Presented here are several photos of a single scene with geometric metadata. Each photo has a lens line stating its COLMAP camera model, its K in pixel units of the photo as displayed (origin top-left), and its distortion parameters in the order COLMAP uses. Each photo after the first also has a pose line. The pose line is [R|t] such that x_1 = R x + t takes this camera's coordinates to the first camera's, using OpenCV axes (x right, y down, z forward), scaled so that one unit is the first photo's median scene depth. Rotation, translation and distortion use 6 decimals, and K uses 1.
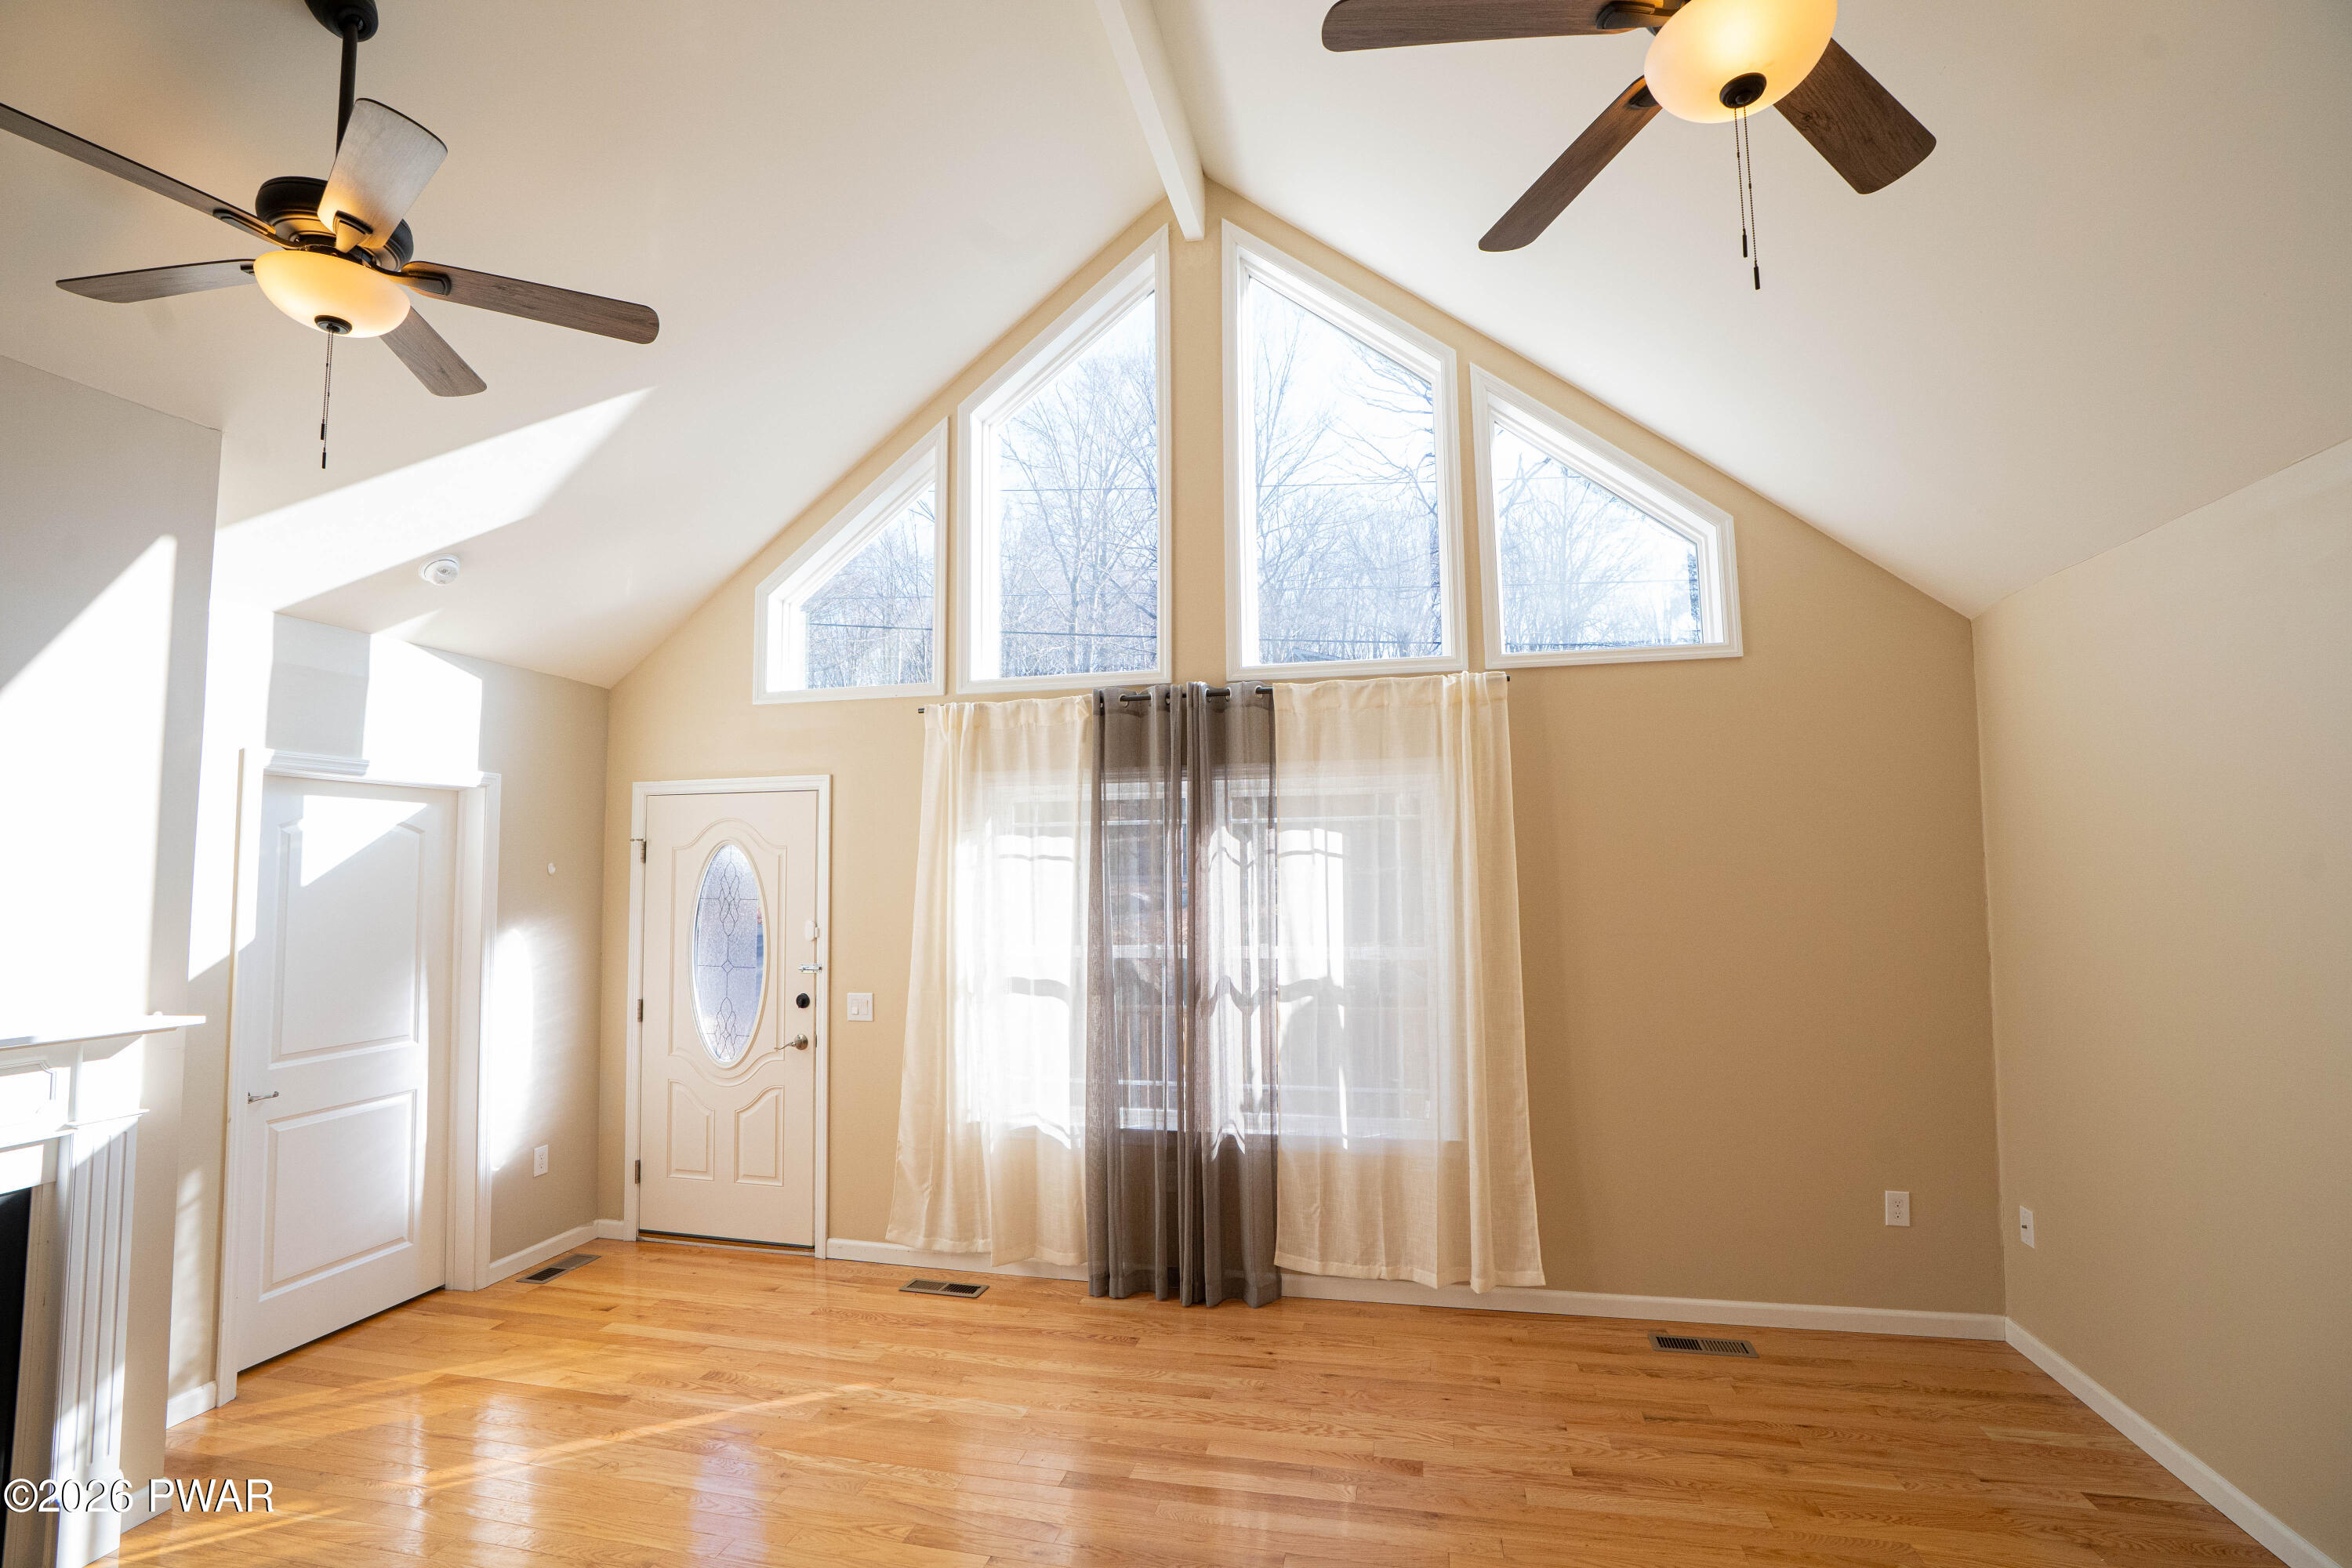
lens RADIAL K [[1089.7, 0, 1171.8], [0, 1089.7, 795.9], [0, 0, 1]] dist [-0.073549, 0.030073]
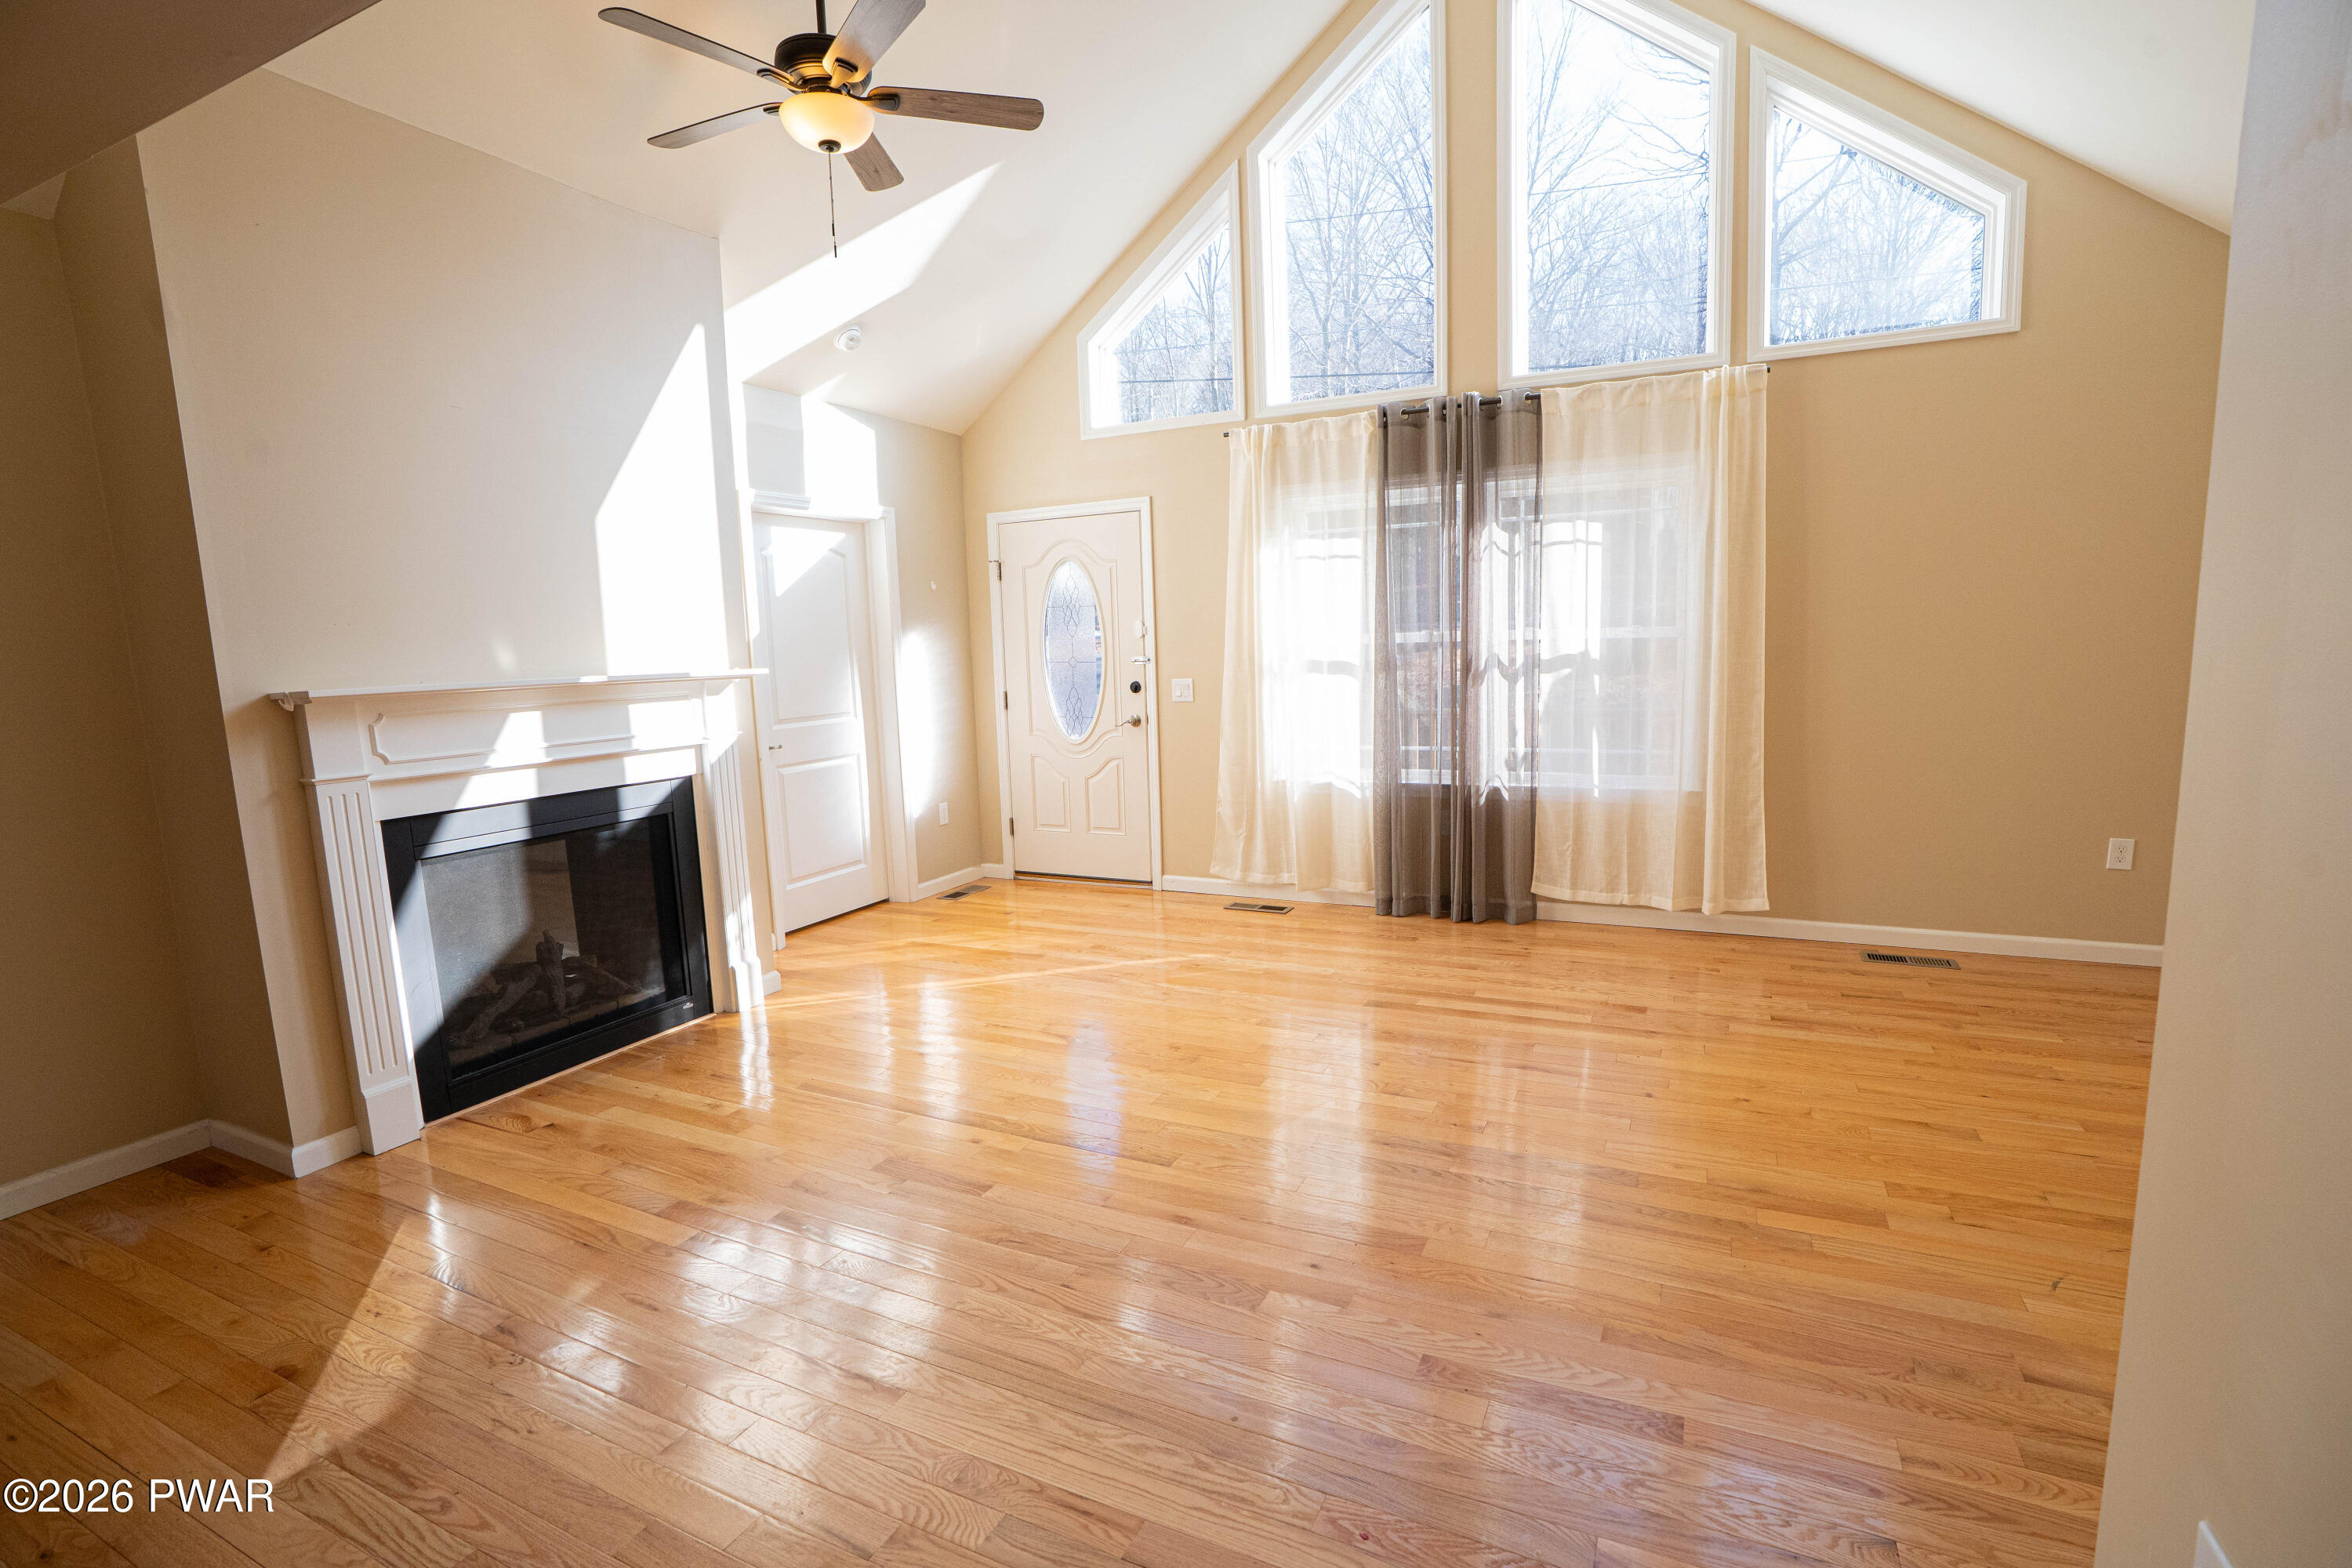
lens RADIAL K [[1091.1, 0, 1175.0], [0, 1091.1, 796.6], [0, 0, 1]] dist [-0.076312, 0.035985]
pose [[0.974225, 0.009884, -0.225361, -0.020979], [0.039341, 0.976284, 0.212888, 0.055745], [0.222121, -0.216266, 0.950732, -0.216630]]
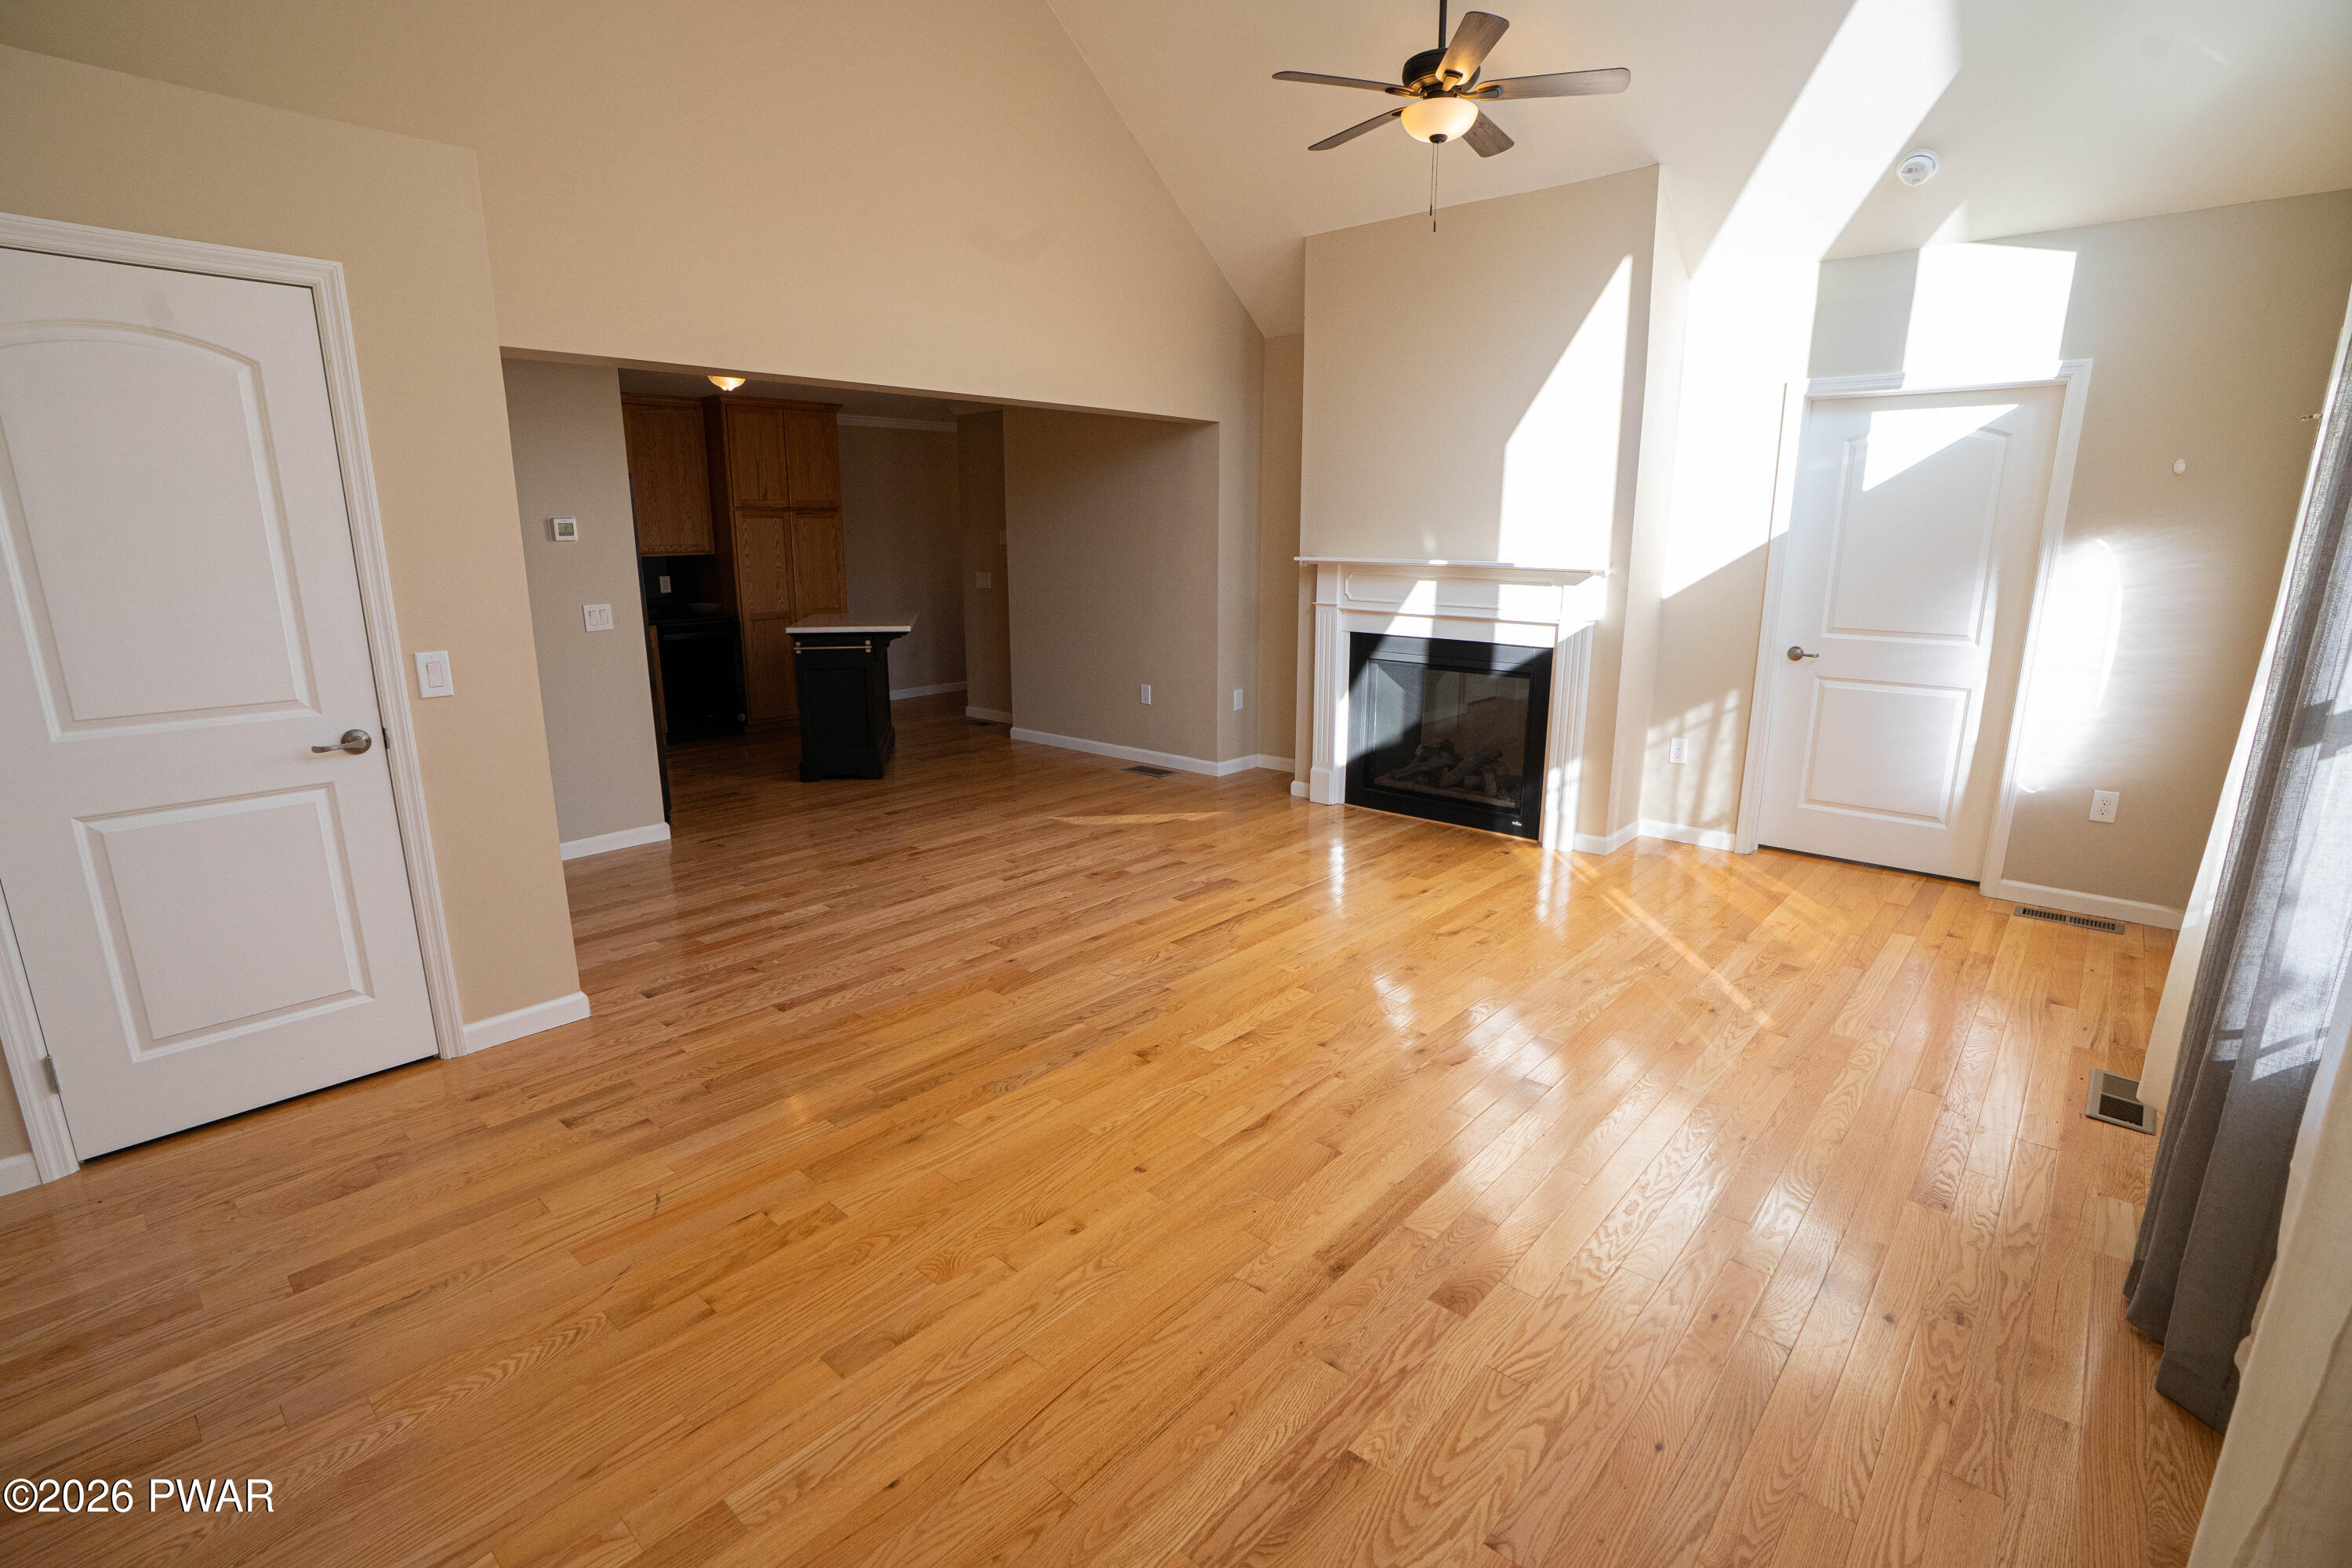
lens RADIAL K [[1089.7, 0, 1171.8], [0, 1089.7, 795.9], [0, 0, 1]] dist [-0.073549, 0.030073]
pose [[-0.485852, 0.212530, -0.847808, 0.580689], [0.067255, 0.976201, 0.206174, 0.109465], [0.871449, 0.043151, -0.488583, 0.811185]]
